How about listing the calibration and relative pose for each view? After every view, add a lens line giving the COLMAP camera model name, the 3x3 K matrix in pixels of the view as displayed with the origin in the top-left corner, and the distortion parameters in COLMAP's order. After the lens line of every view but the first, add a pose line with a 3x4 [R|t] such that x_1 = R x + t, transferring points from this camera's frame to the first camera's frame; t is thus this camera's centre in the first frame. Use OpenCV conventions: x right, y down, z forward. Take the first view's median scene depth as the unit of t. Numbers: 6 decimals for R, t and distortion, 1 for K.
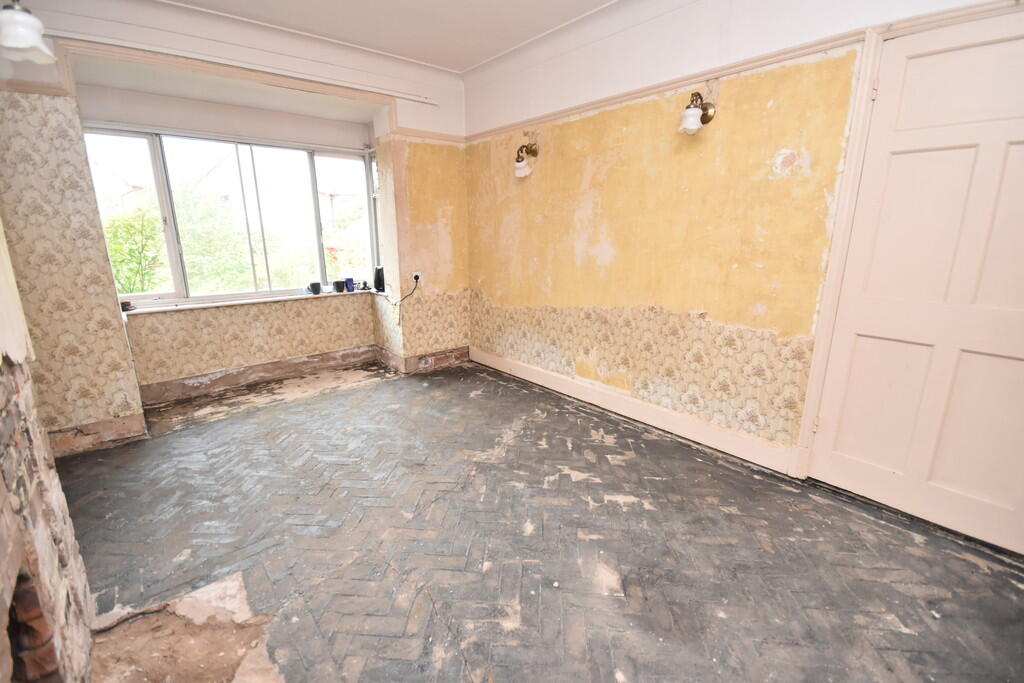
lens RADIAL K [[455.0, 0, 518.8], [0, 455.0, 340.4], [0, 0, 1]] dist [-0.005984, -0.001847]
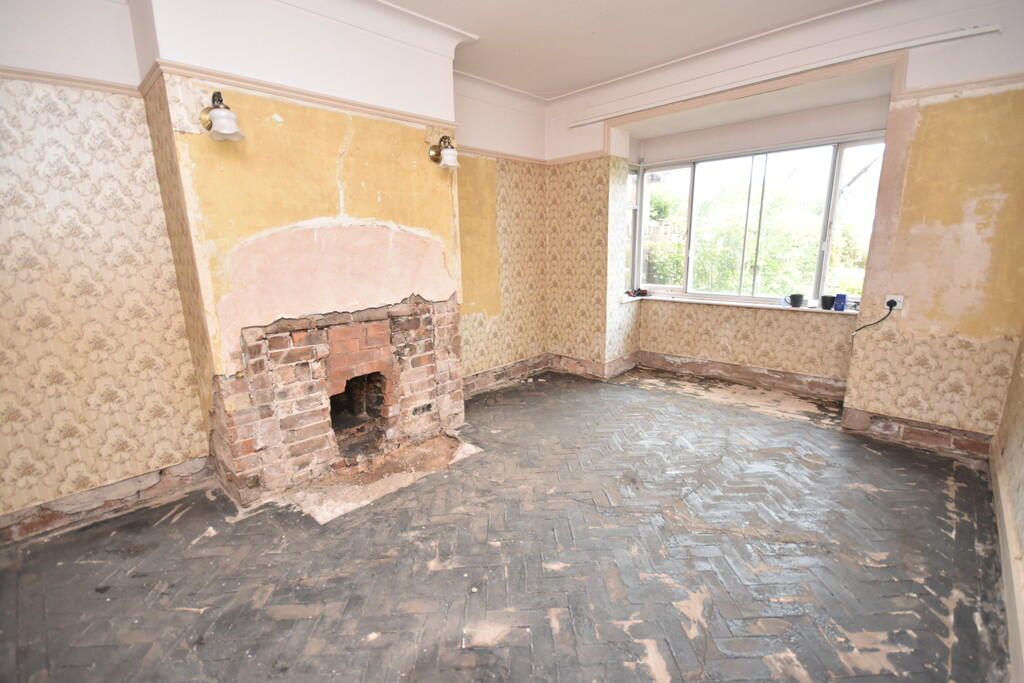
lens RADIAL K [[455.0, 0, 503.9], [0, 455.0, 340.0], [0, 0, 1]] dist [-0.005984, -0.001847]
pose [[0.085362, 0.212370, -0.973454, 0.421861], [-0.211123, 0.958689, 0.190636, -0.094562], [0.973725, 0.189245, 0.126672, 0.358945]]
